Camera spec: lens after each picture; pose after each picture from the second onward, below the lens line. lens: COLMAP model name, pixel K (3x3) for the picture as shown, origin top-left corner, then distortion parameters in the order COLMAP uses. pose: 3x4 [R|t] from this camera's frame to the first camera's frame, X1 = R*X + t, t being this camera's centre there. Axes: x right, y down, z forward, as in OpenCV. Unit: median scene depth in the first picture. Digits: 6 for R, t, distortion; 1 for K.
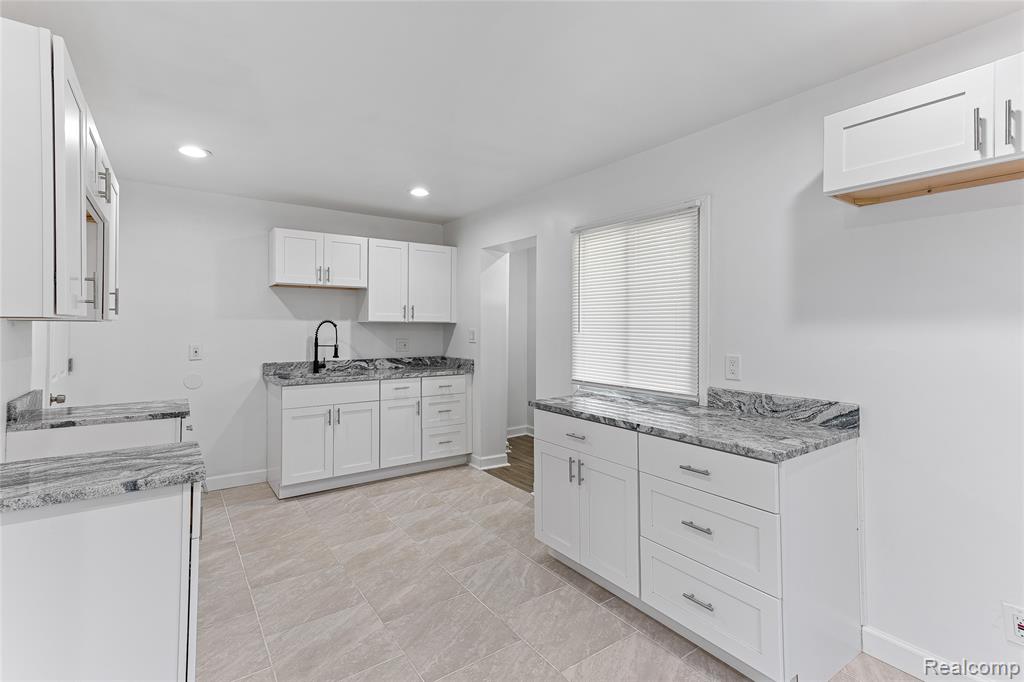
lens RADIAL K [[494.2, 0, 507.9], [0, 494.2, 324.9], [0, 0, 1]] dist [0.027249, 0.003181]
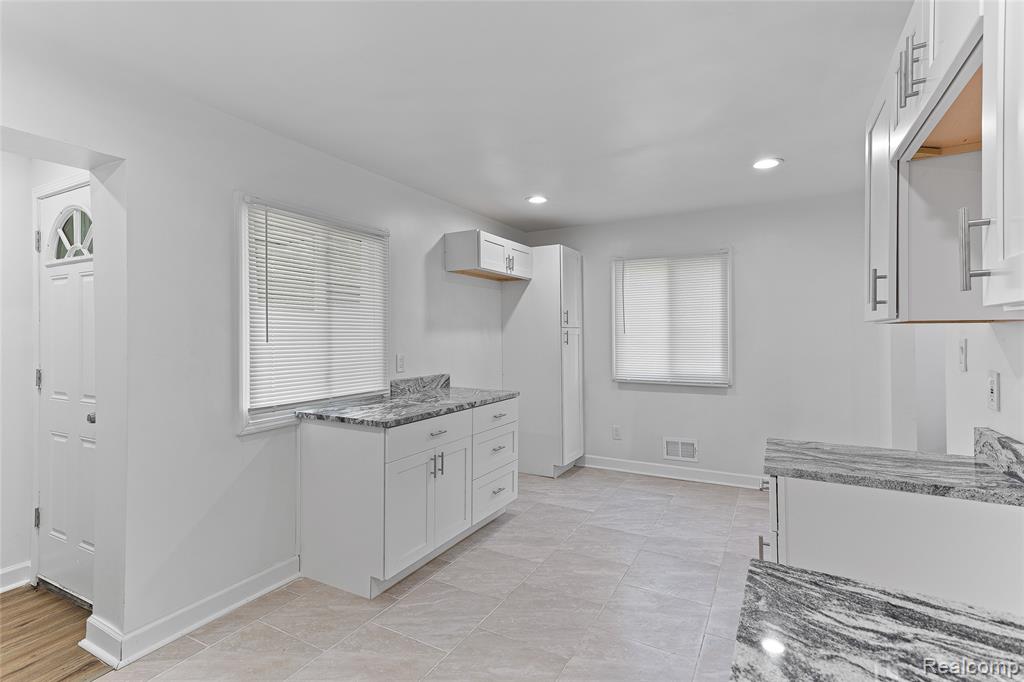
lens RADIAL K [[494.2, 0, 497.4], [0, 494.2, 331.6], [0, 0, 1]] dist [0.027249, 0.003181]
pose [[-0.437153, 0.006762, 0.899362, -0.759201], [0.002952, 0.999977, -0.006084, 0.005344], [-0.899382, -0.000004, -0.437163, 1.135572]]
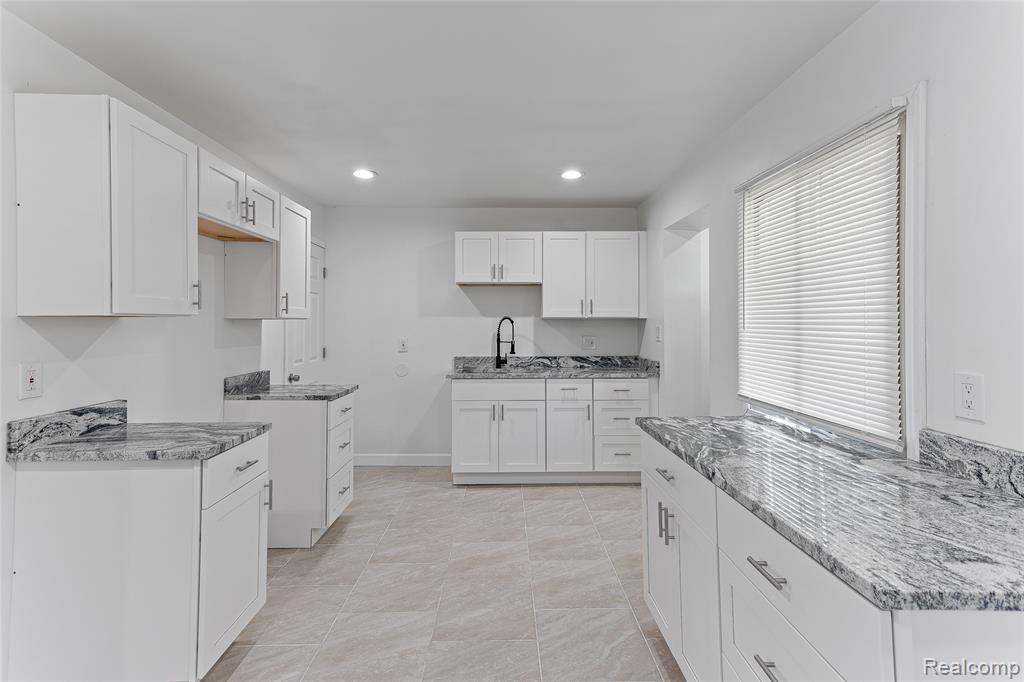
lens RADIAL K [[494.2, 0, 497.7], [0, 494.2, 319.8], [0, 0, 1]] dist [0.027249, 0.003181]
pose [[0.822686, -0.007965, -0.568440, 0.290289], [0.005607, 0.999967, -0.005898, 0.004043], [0.568469, 0.001665, 0.822703, 0.227957]]
